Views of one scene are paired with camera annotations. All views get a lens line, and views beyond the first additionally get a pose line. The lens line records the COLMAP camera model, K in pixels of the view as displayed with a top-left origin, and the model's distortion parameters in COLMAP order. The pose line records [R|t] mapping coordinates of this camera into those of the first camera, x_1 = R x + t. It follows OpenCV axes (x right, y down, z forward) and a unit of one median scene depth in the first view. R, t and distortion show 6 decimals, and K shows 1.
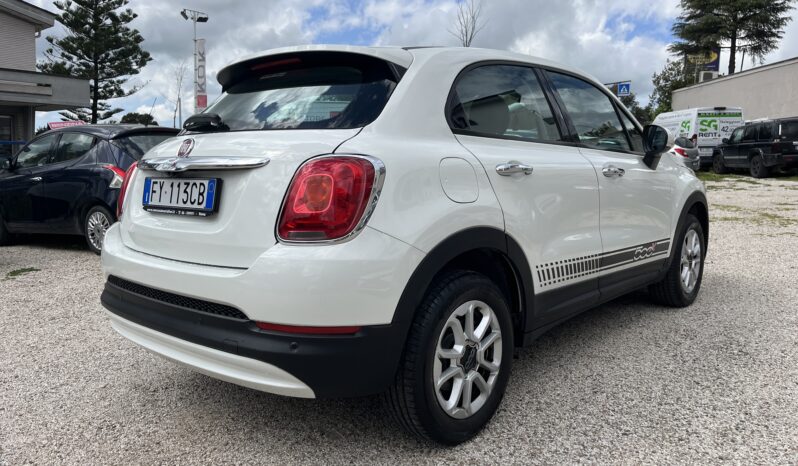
lens RADIAL K [[632.3, 0, 397.0], [0, 632.3, 236.3], [0, 0, 1]] dist [0.043421, -0.041757]
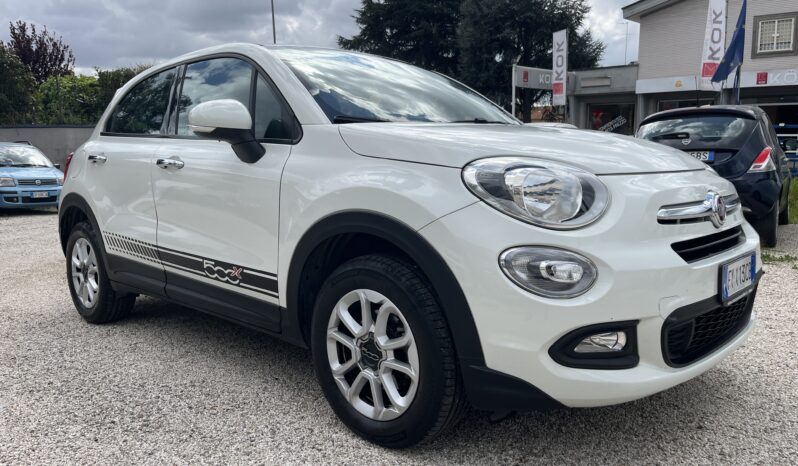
lens RADIAL K [[632.3, 0, 400.6], [0, 632.3, 236.9], [0, 0, 1]] dist [0.043421, -0.041757]
pose [[-0.085121, 0.134962, -0.987188, 0.181518], [-0.104886, 0.984065, 0.143579, -0.024257], [0.990835, 0.115764, -0.069609, 0.205097]]
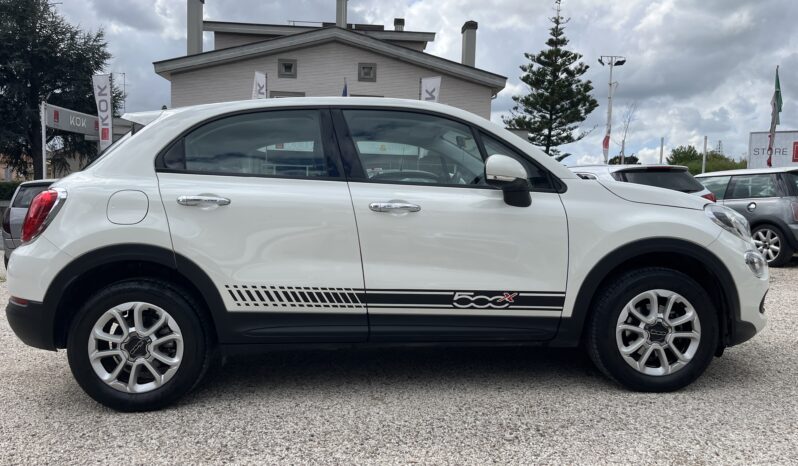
lens RADIAL K [[632.3, 0, 401.3], [0, 632.3, 235.3], [0, 0, 1]] dist [0.043421, -0.041757]
pose [[0.699261, 0.046275, -0.713367, 0.151019], [-0.093171, 0.995290, -0.026766, -0.005125], [0.708768, 0.085182, 0.700280, 0.049647]]
